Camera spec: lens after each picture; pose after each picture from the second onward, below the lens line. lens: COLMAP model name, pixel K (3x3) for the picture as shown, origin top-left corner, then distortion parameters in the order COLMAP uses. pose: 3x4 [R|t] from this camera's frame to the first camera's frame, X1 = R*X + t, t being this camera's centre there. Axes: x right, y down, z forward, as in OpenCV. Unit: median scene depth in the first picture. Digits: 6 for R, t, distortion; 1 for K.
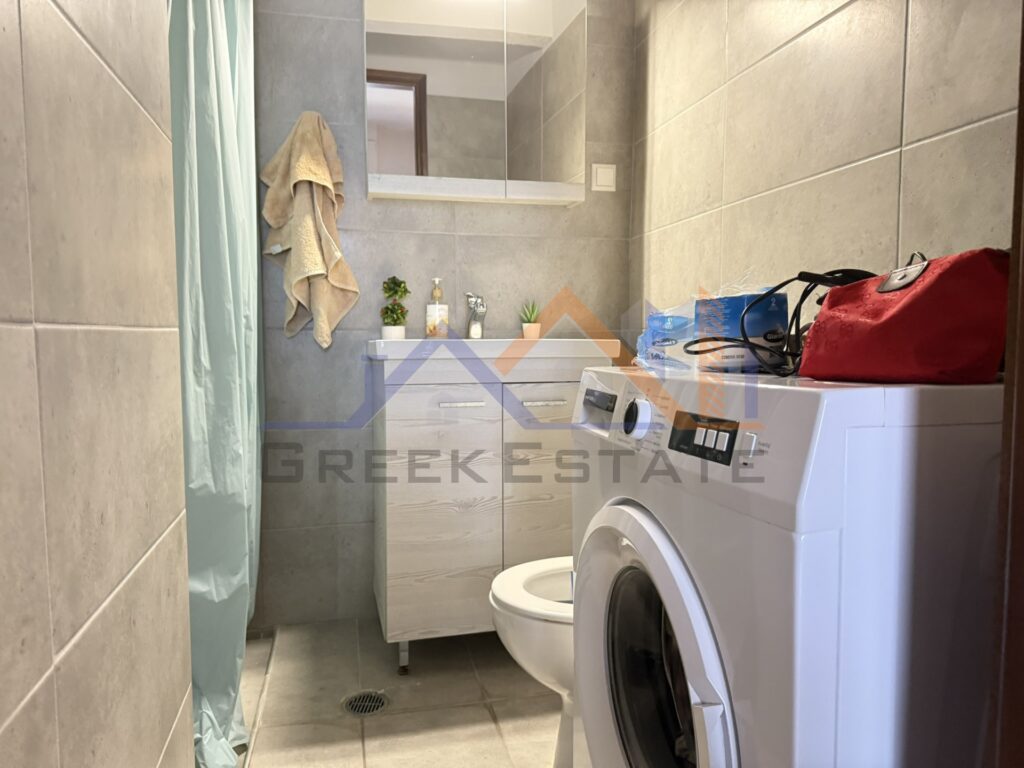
lens RADIAL K [[732.8, 0, 509.6], [0, 732.8, 389.5], [0, 0, 1]] dist [0.084724, -0.098955]
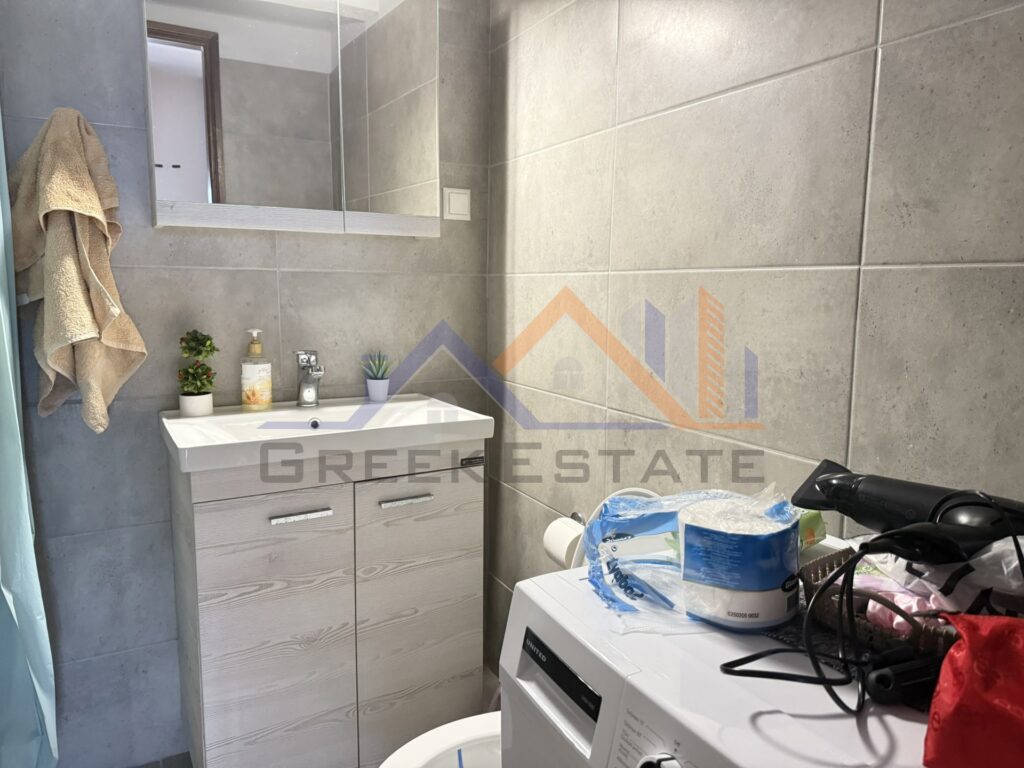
lens RADIAL K [[725.0, 0, 509.2], [0, 725.0, 382.9], [0, 0, 1]] dist [0.130865, -0.199054]
pose [[0.963954, -0.024722, 0.264916, -0.047692], [0.008711, 0.998072, 0.061446, -0.143332], [-0.265925, -0.056923, 0.962312, 0.169449]]
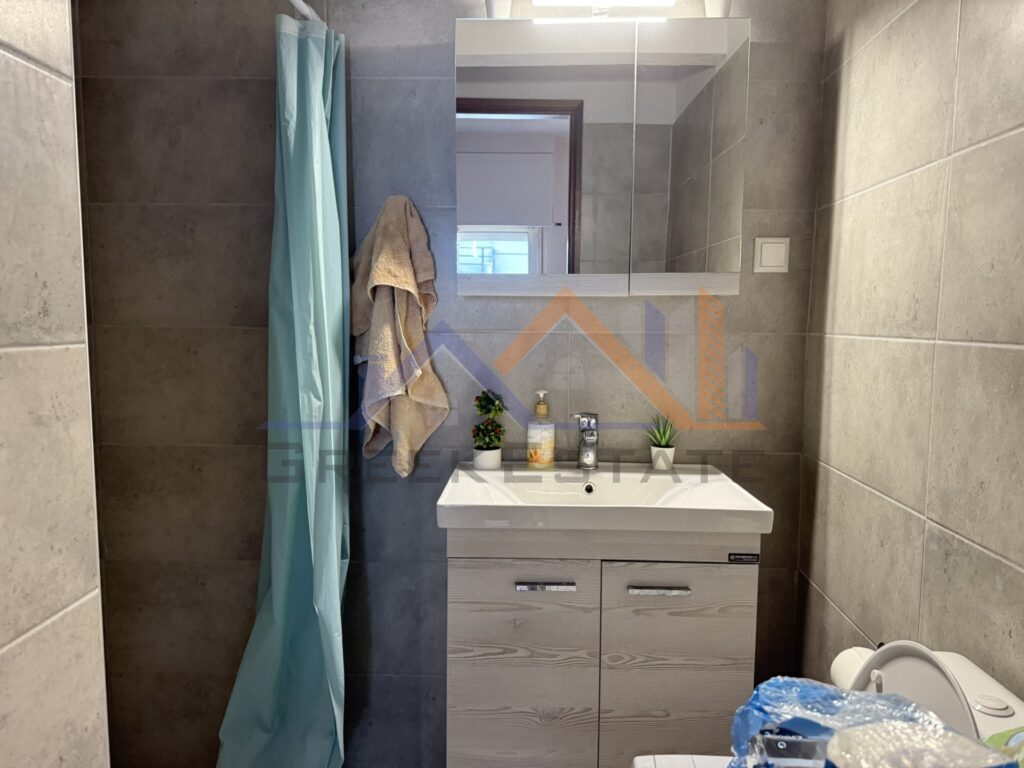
lens RADIAL K [[732.8, 0, 509.6], [0, 732.8, 389.5], [0, 0, 1]] dist [0.084724, -0.098955]
pose [[0.963727, 0.035863, -0.264471, 0.081646], [-0.029825, 0.999196, 0.026810, -0.176572], [0.265220, -0.017950, 0.964021, 0.213819]]
